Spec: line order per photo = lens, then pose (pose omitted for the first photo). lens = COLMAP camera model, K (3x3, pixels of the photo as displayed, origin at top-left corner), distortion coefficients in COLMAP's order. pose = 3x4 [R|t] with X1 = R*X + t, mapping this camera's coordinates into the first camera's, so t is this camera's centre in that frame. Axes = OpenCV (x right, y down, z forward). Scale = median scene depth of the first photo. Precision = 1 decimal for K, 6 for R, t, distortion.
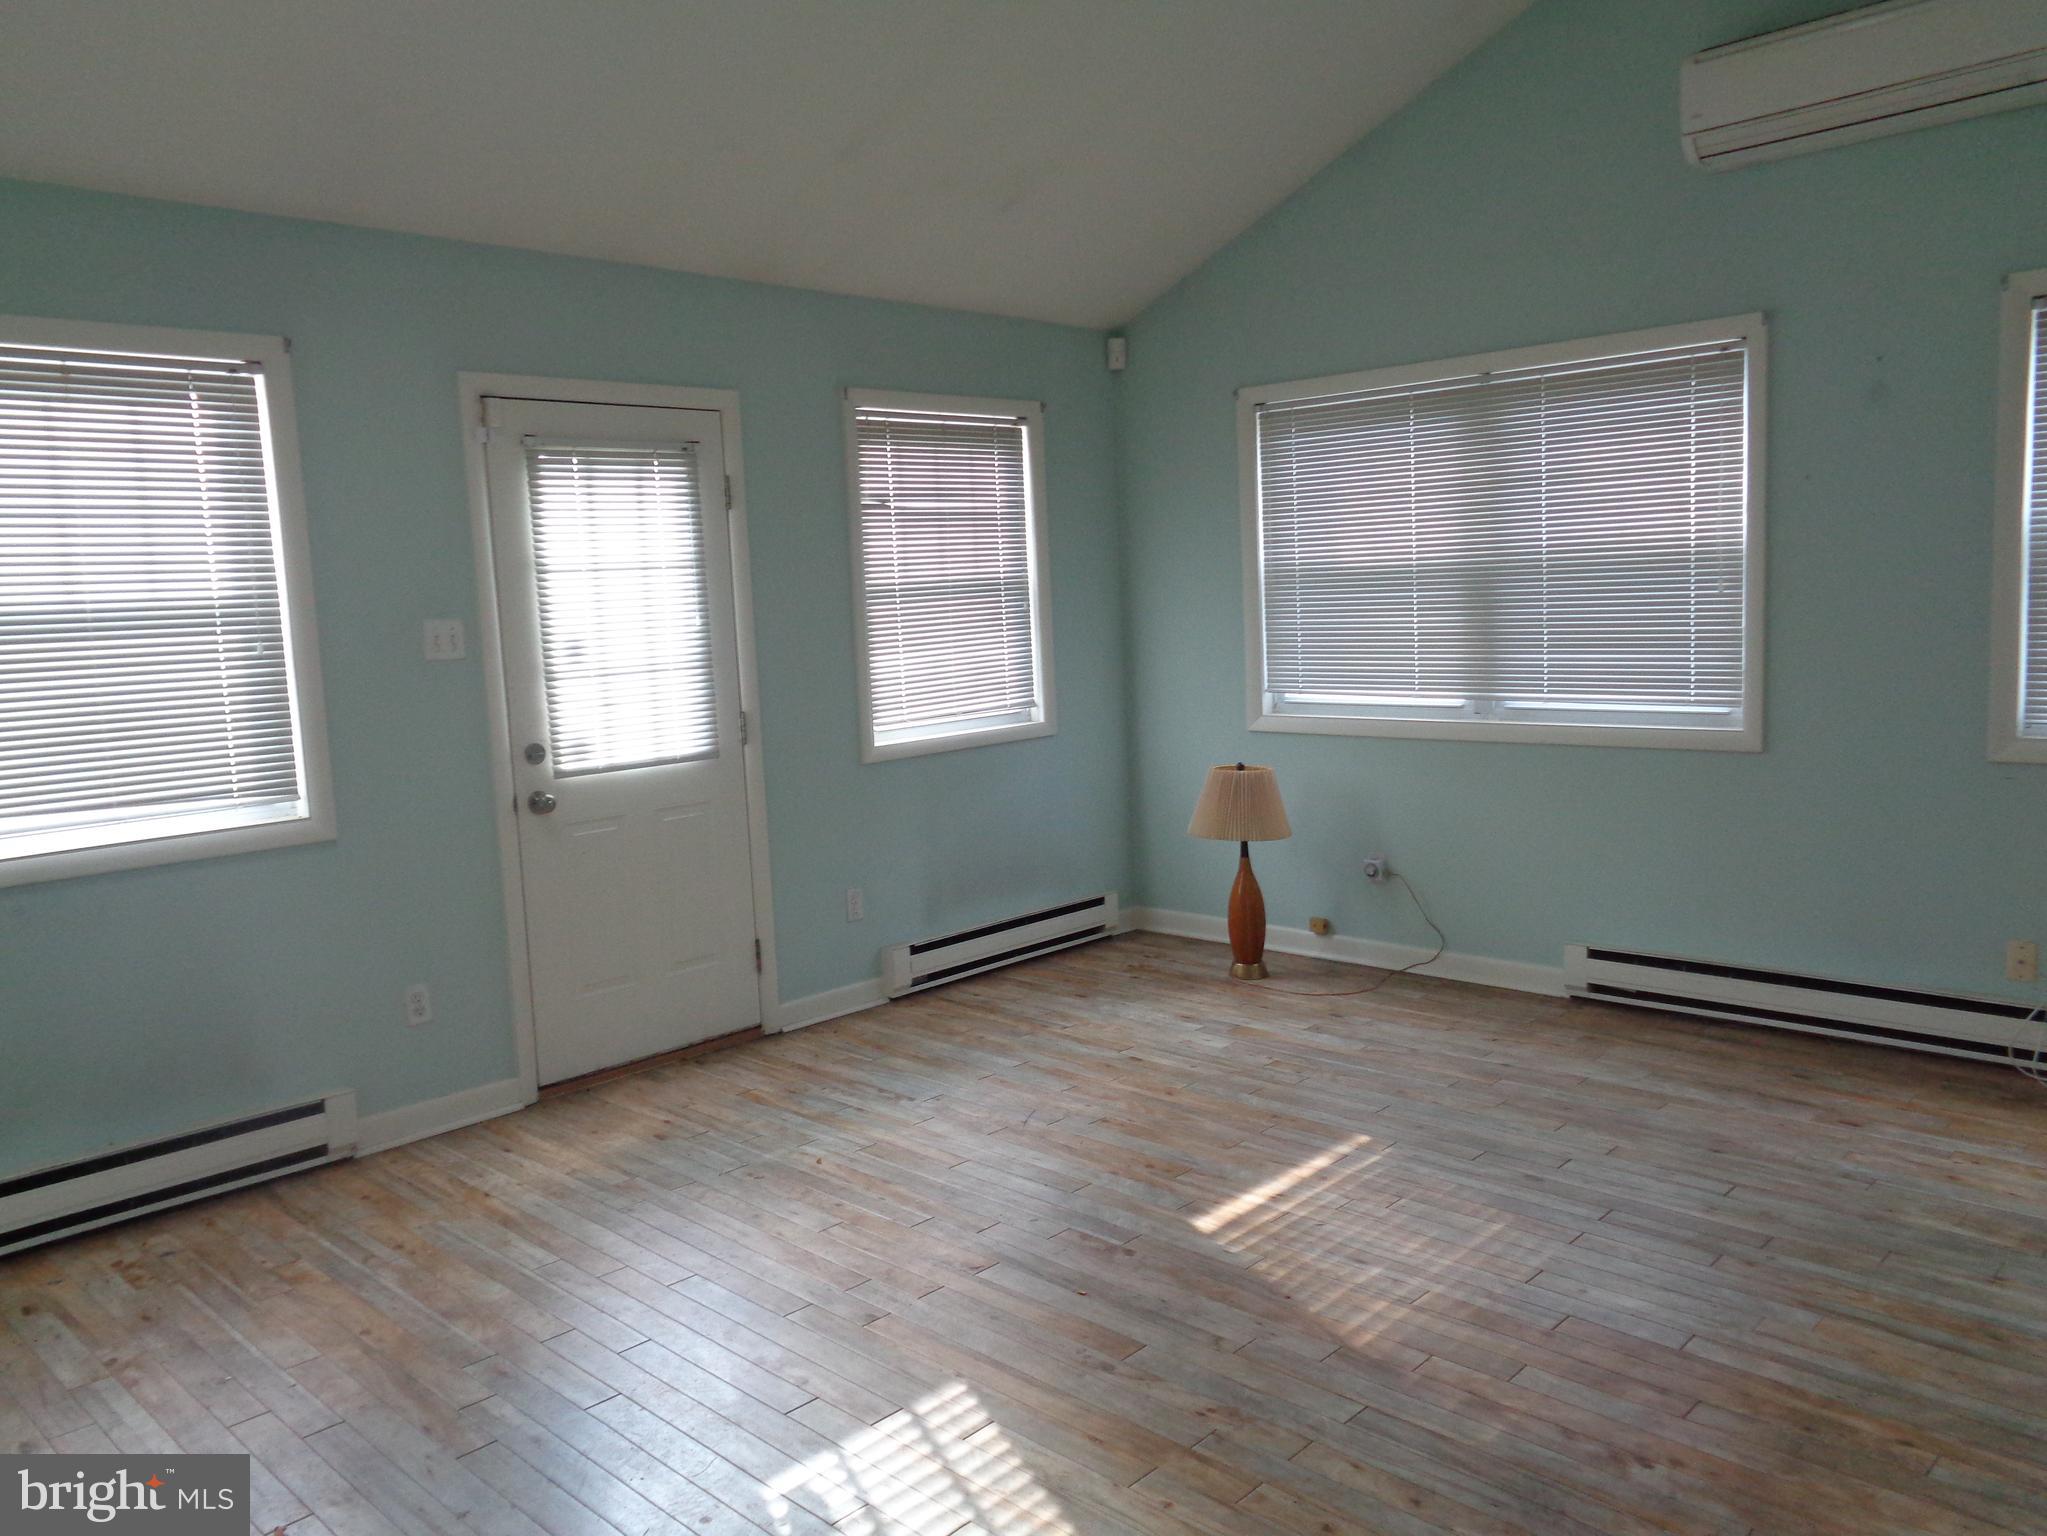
lens RADIAL K [[1491.2, 0, 1023.5], [0, 1491.2, 768.0], [0, 0, 1]] dist [-0.010357, 0.003817]
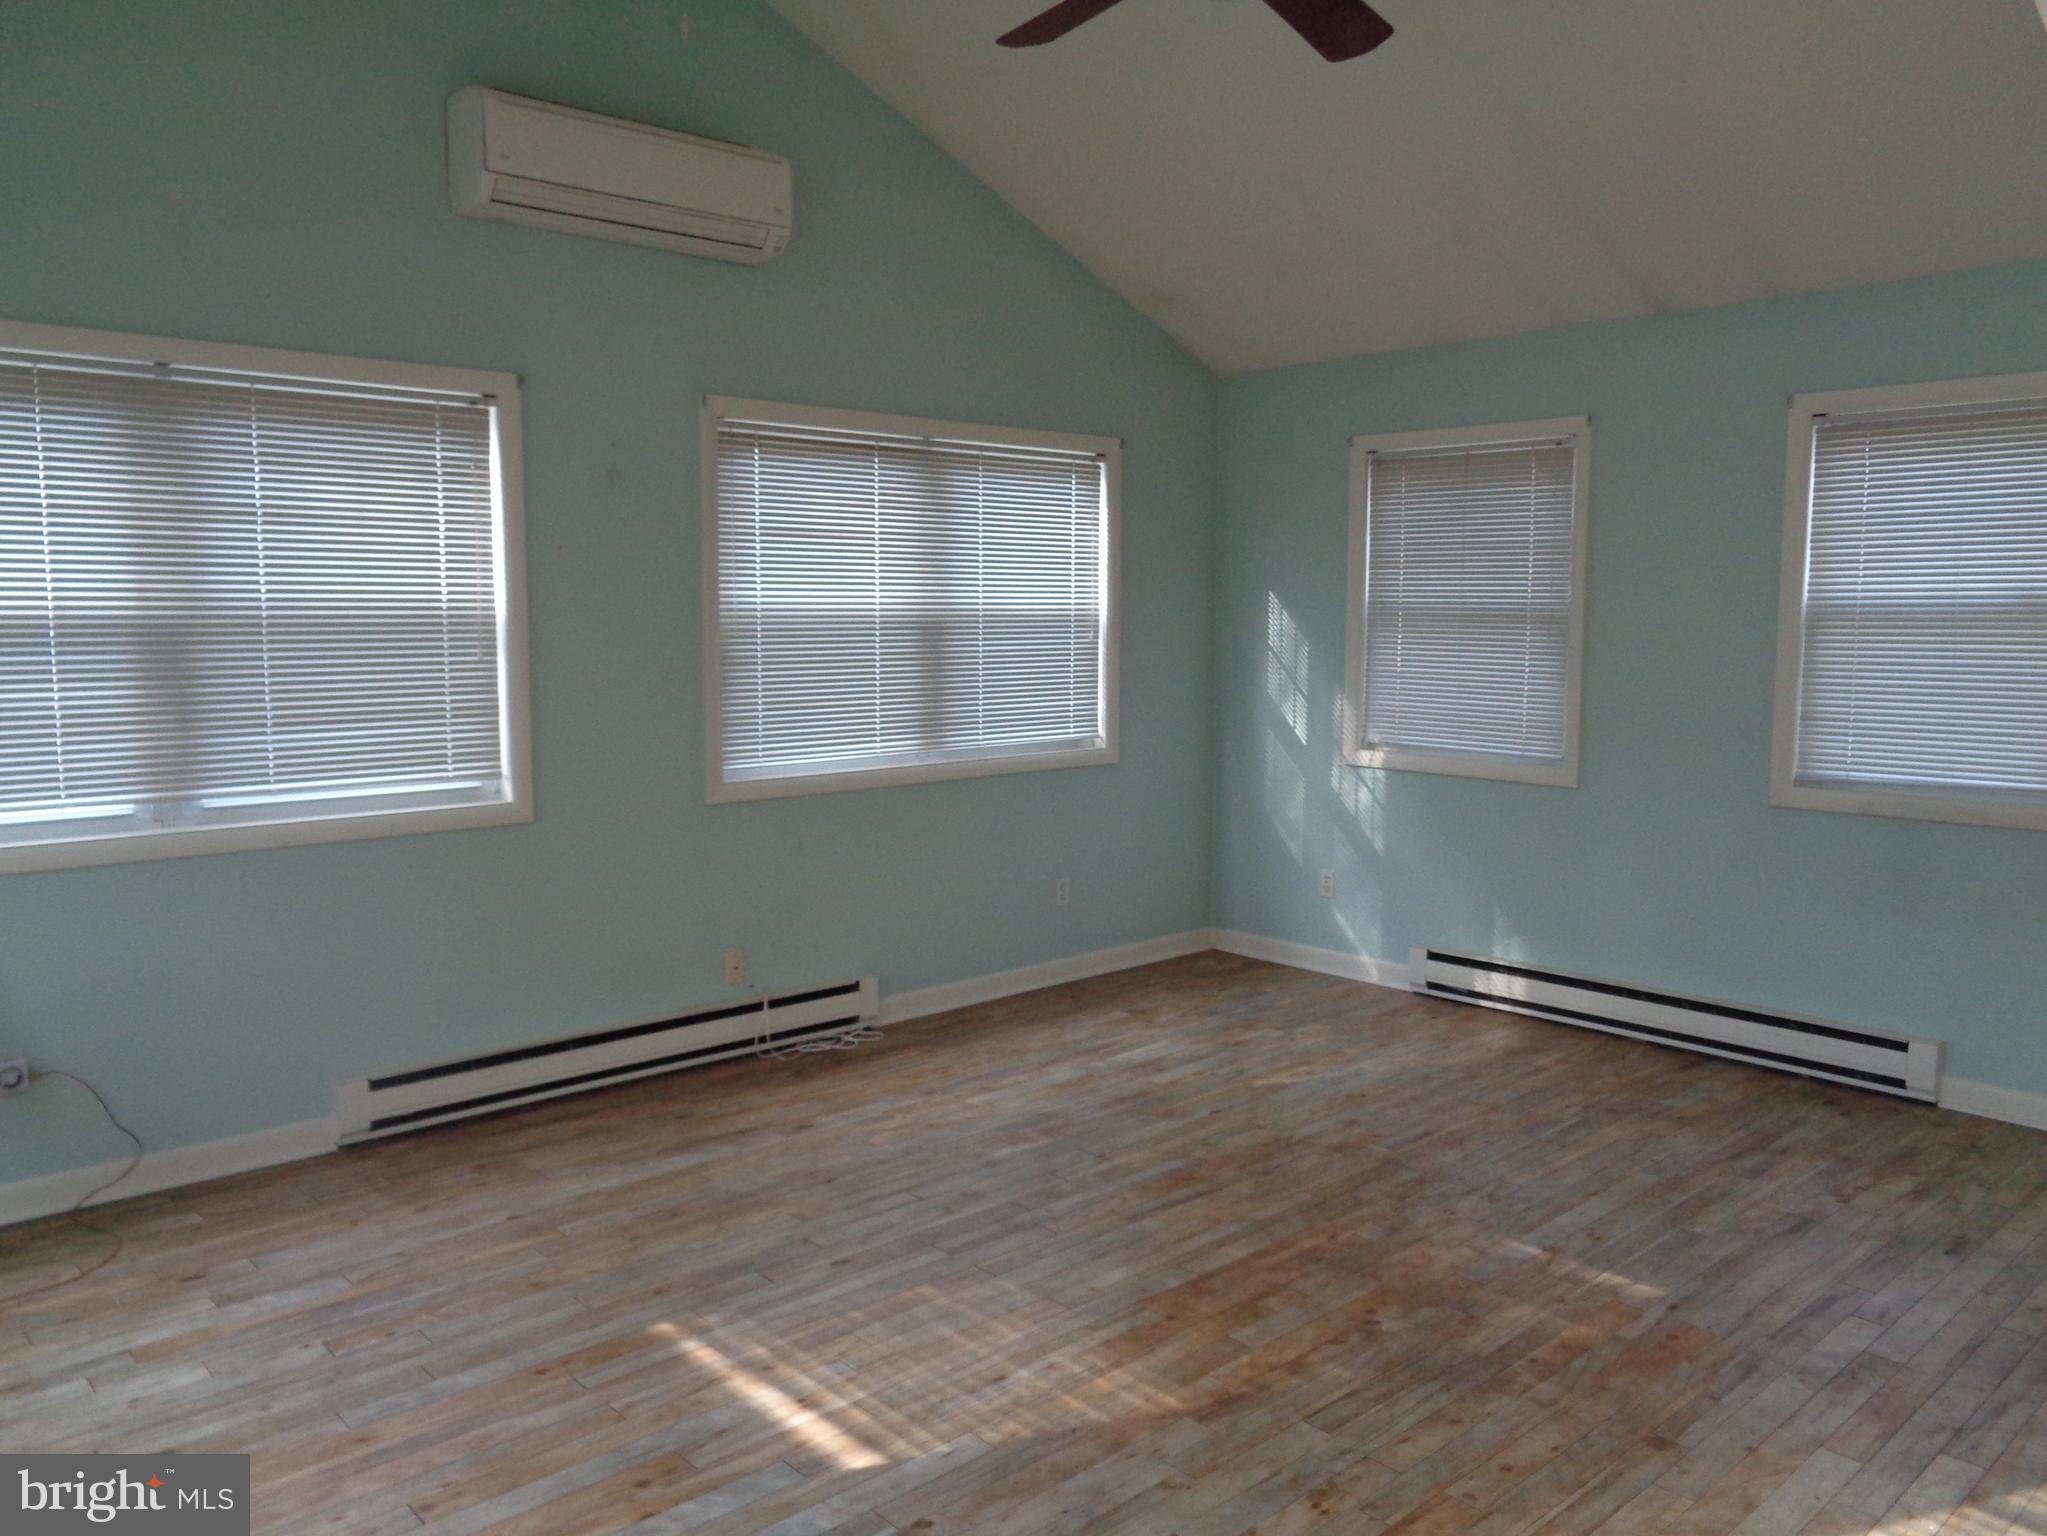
lens RADIAL K [[1491.2, 0, 1023.5], [0, 1491.2, 768.0], [0, 0, 1]] dist [-0.010357, 0.003817]
pose [[0.081115, -0.062090, 0.994769, -0.511762], [0.115023, 0.991973, 0.052536, -0.068165], [-0.990046, 0.110160, 0.087605, 0.668753]]
